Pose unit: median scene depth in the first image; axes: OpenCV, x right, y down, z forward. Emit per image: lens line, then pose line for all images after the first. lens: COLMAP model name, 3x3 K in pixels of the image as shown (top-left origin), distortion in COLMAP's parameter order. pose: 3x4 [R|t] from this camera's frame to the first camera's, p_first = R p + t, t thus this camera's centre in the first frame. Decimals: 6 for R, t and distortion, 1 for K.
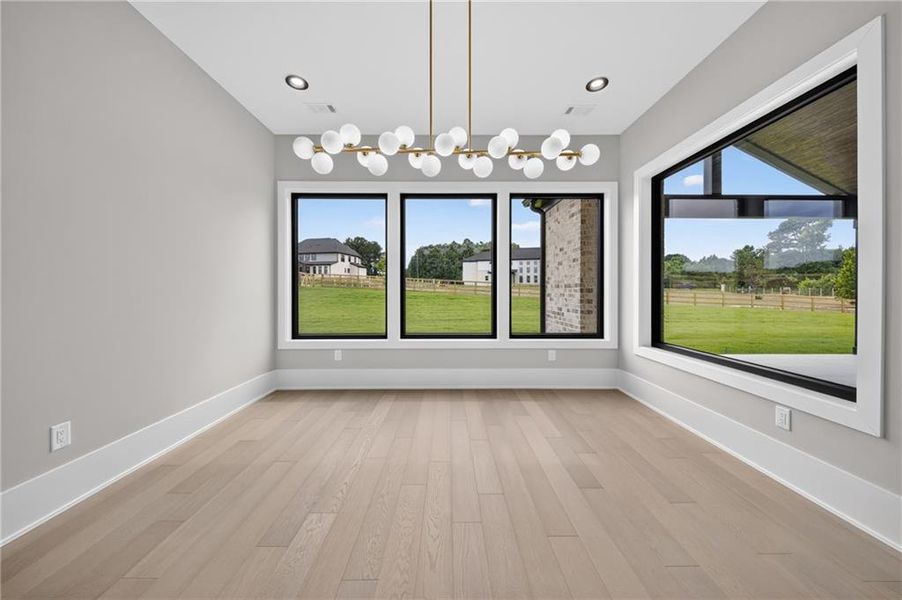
lens RADIAL K [[318.0, 0, 449.0], [0, 318.0, 293.1], [0, 0, 1]] dist [-0.000235, -0.000324]
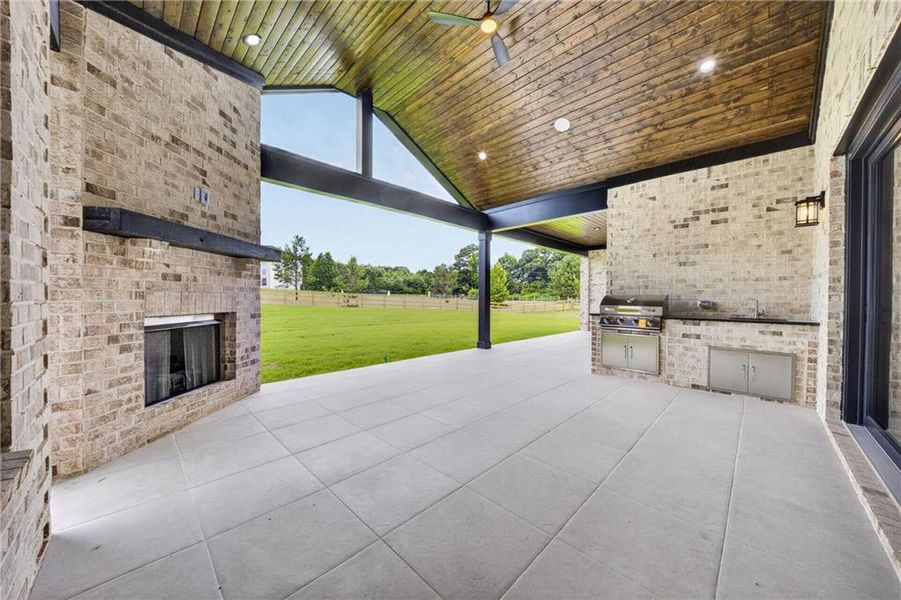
lens RADIAL K [[317.6, 0, 448.5], [0, 317.6, 300.8], [0, 0, 1]] dist [-0.000235, -0.000324]
pose [[0.720497, -0.002313, 0.693454, 0.022531], [-0.003491, 0.999970, 0.006962, 0.001028], [-0.693449, -0.007437, 0.720467, 0.013207]]
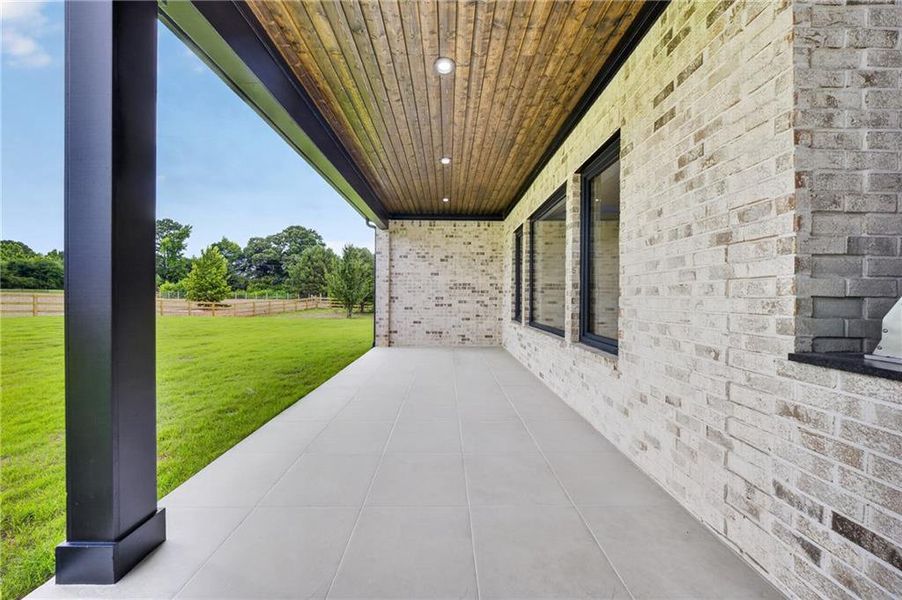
lens RADIAL K [[318.0, 0, 448.7], [0, 318.0, 298.5], [0, 0, 1]] dist [-0.000235, -0.000324]
pose [[0.011153, -0.003211, 0.999933, 0.087711], [-0.003434, 0.999989, 0.003249, 0.001302], [-0.999932, -0.003470, 0.011142, 0.062613]]
